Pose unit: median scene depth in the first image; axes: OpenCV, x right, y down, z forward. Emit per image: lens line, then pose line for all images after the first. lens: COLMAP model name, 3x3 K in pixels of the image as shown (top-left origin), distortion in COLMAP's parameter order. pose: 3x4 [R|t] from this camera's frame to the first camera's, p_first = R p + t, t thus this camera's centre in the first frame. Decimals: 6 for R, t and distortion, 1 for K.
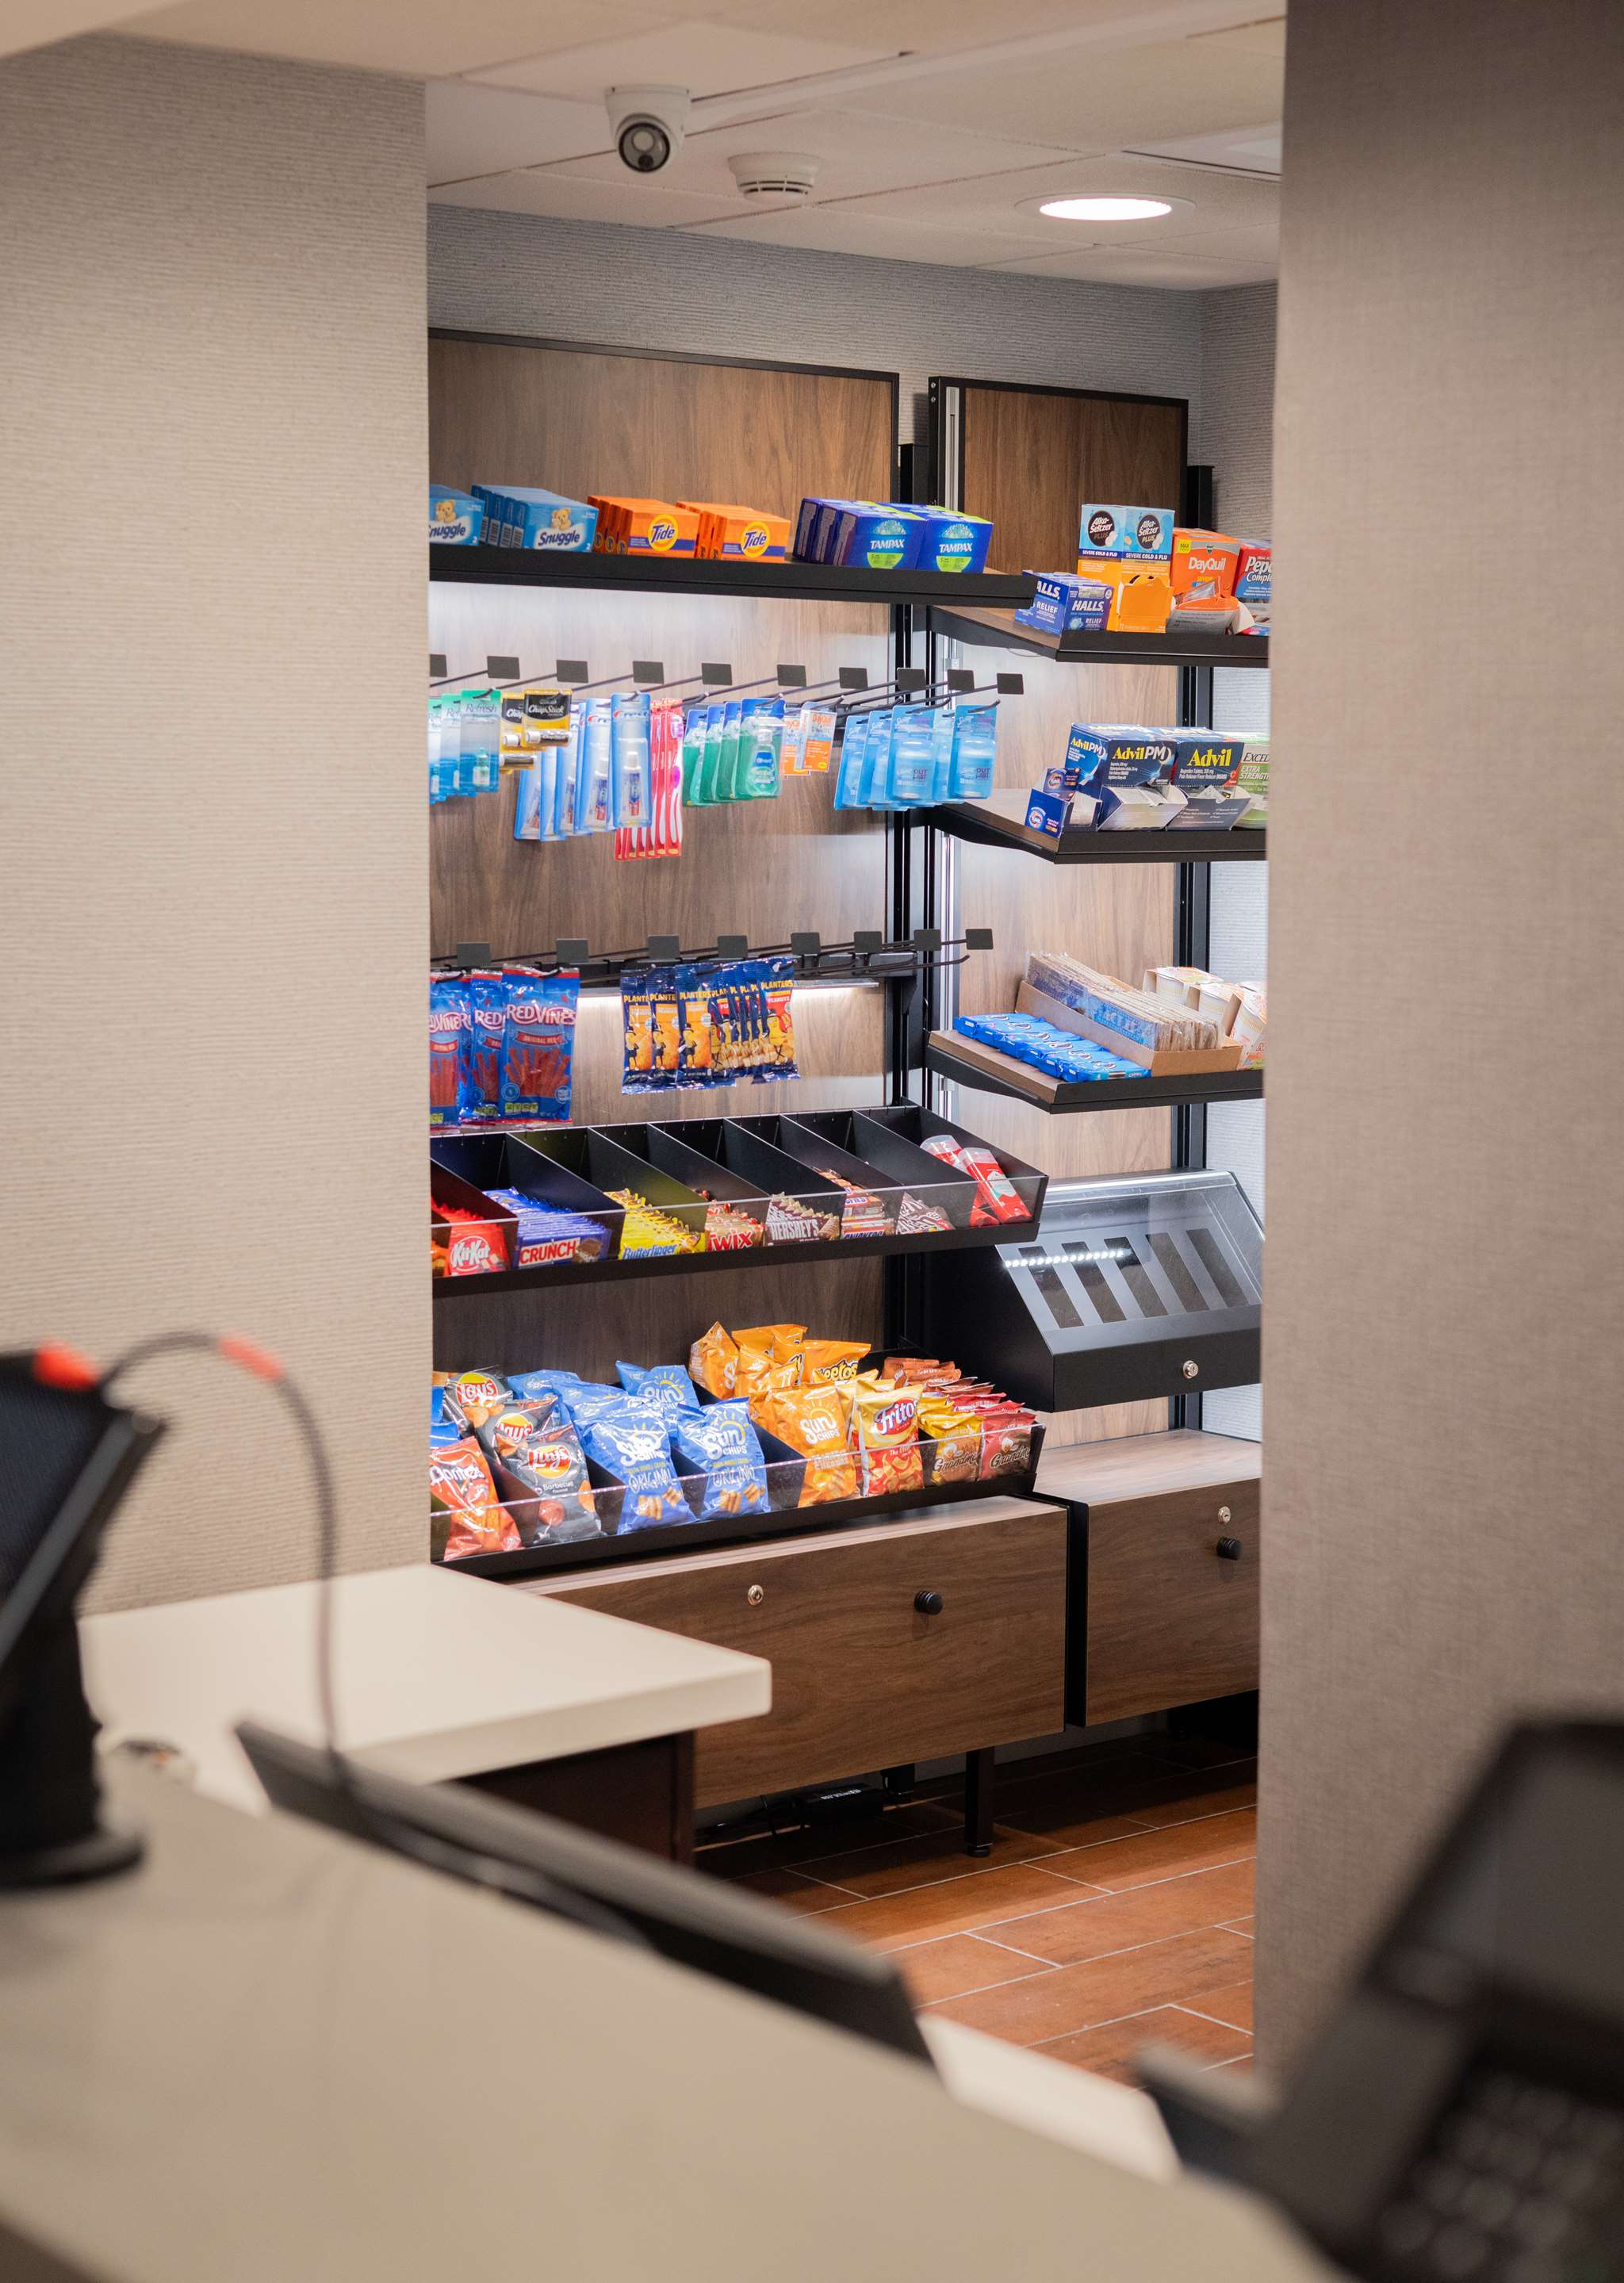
lens RADIAL K [[3846.1, 0, 811.8], [0, 3846.1, 1140.6], [0, 0, 1]] dist [-0.024777, 0.000000]
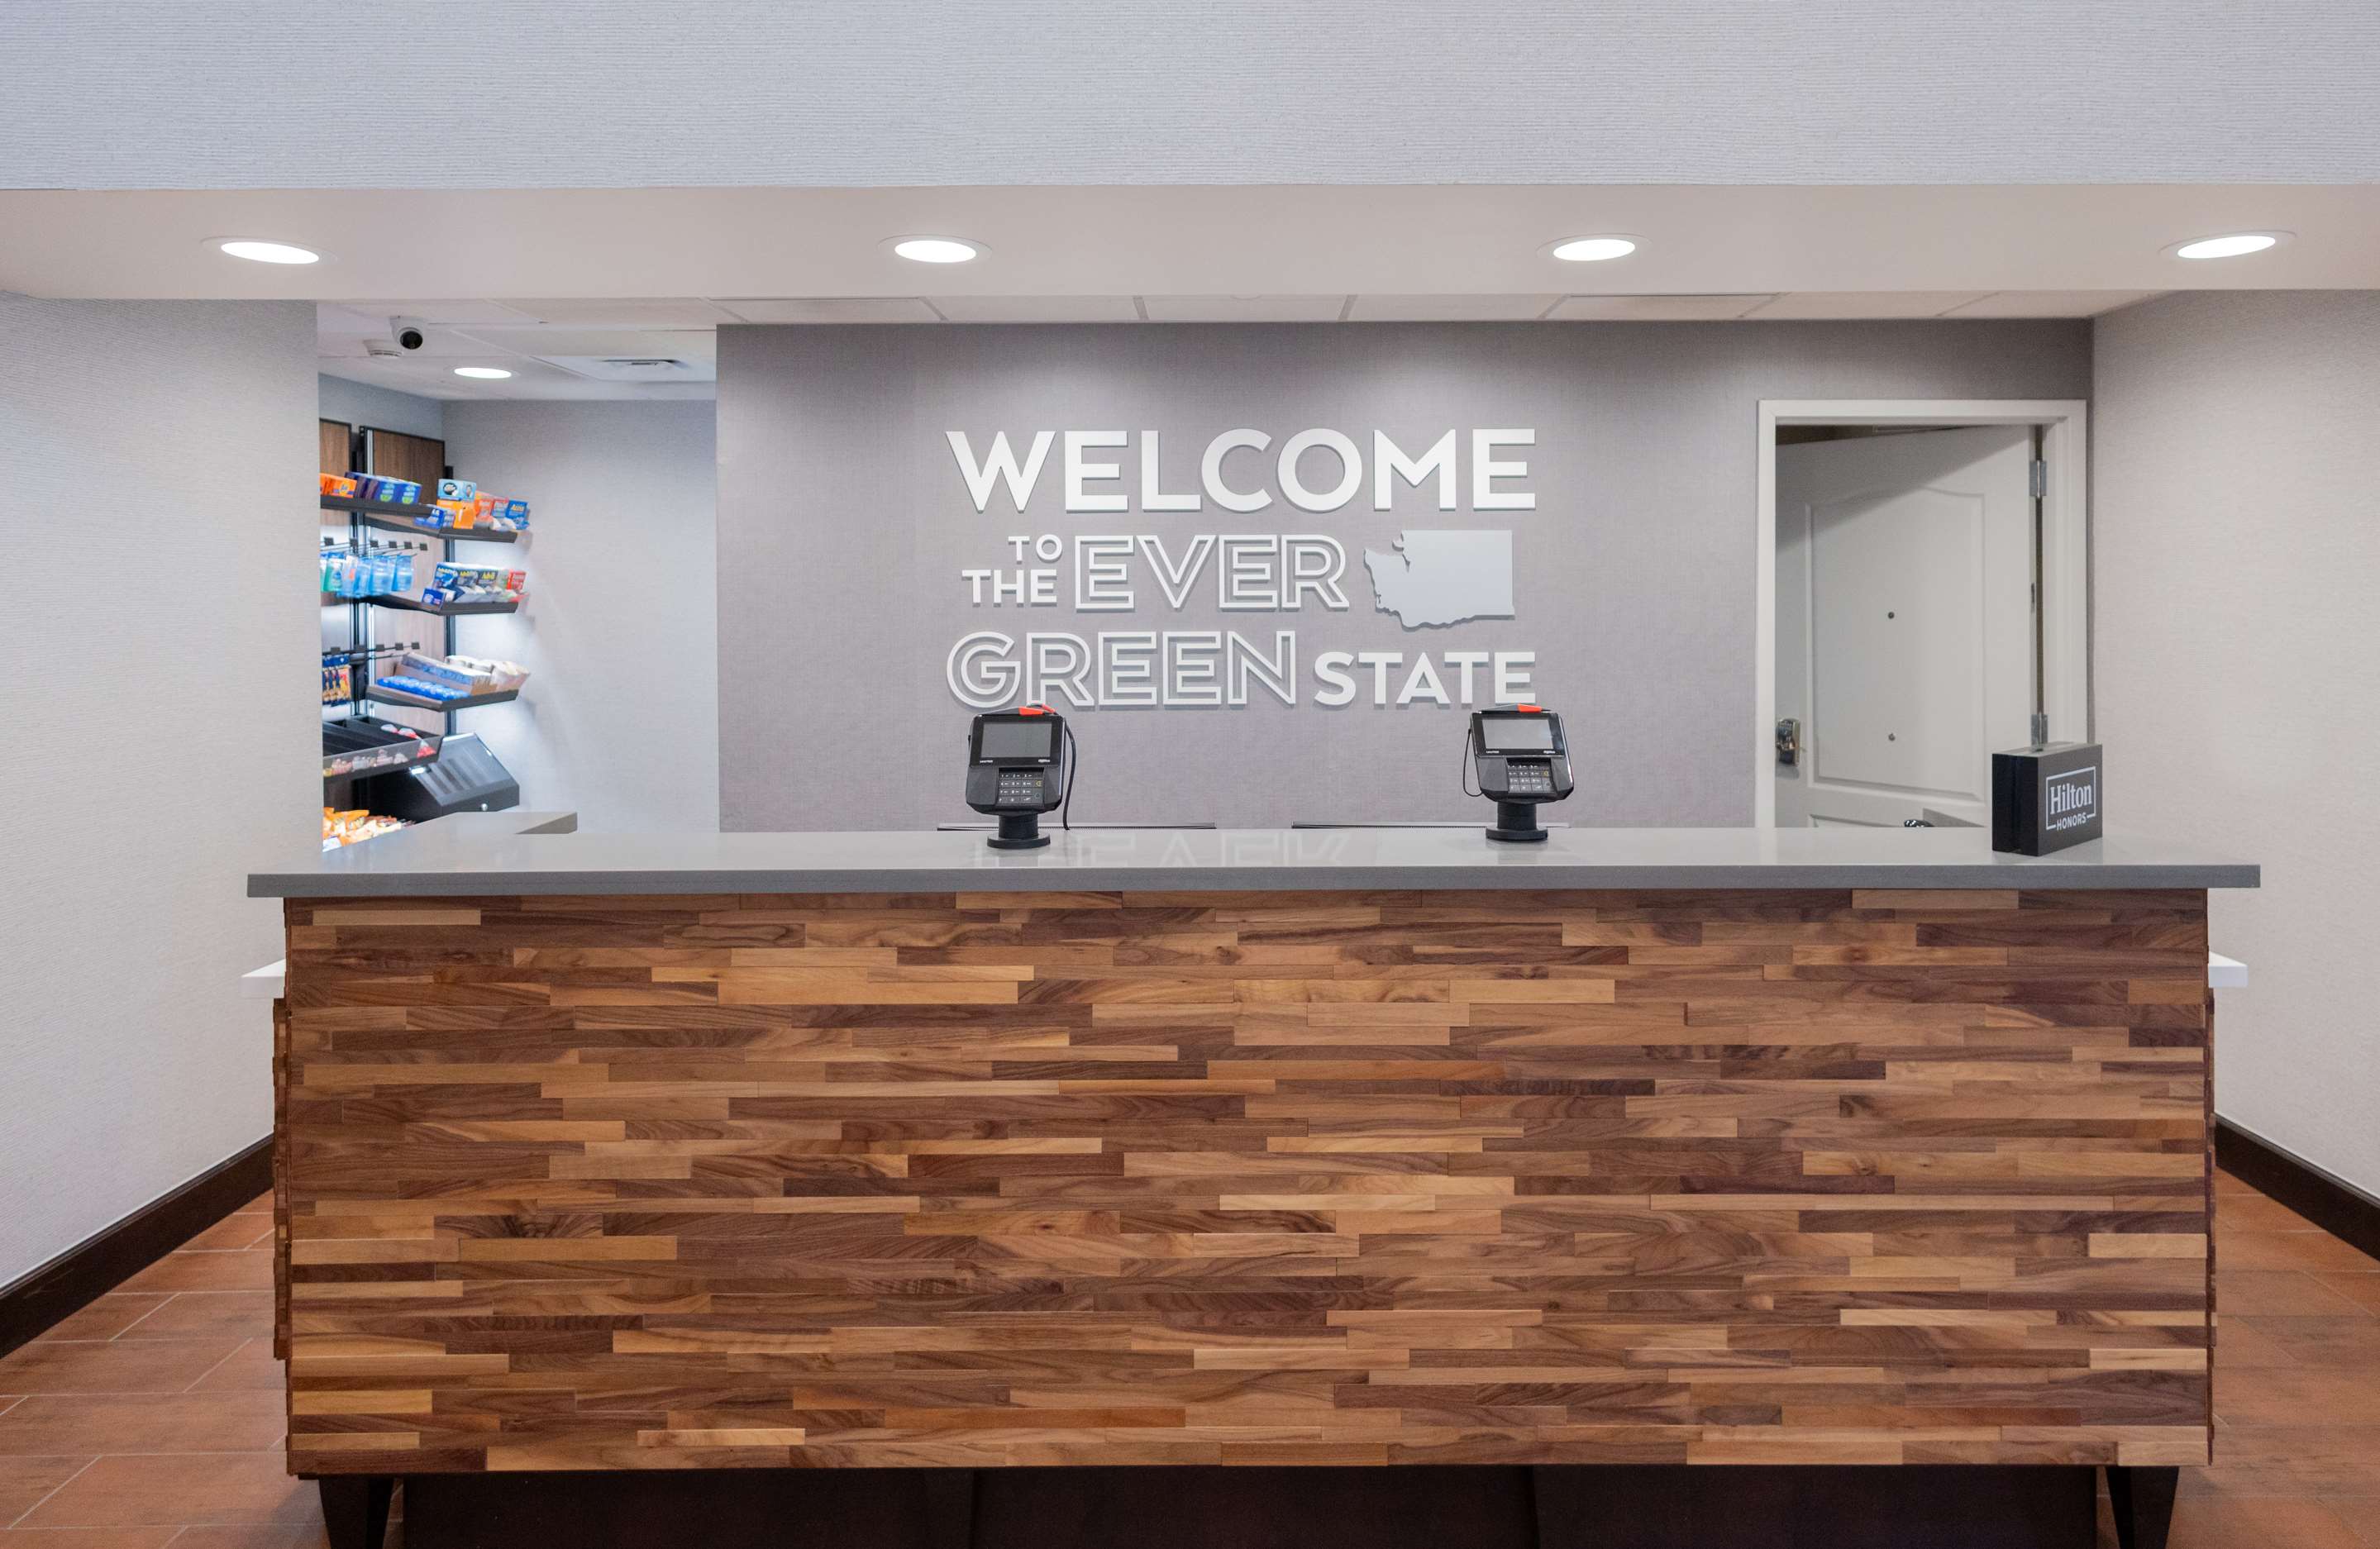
lens RADIAL K [[1392.3, 0, 1296.5], [0, 1392.3, 596.5], [0, 0, 1]] dist [0.012638, 0.000865]
pose [[0.638878, -0.010943, 0.769231, -0.295383], [0.082086, 0.995160, -0.054018, 0.013515], [-0.764917, 0.097654, 0.636684, -0.047254]]
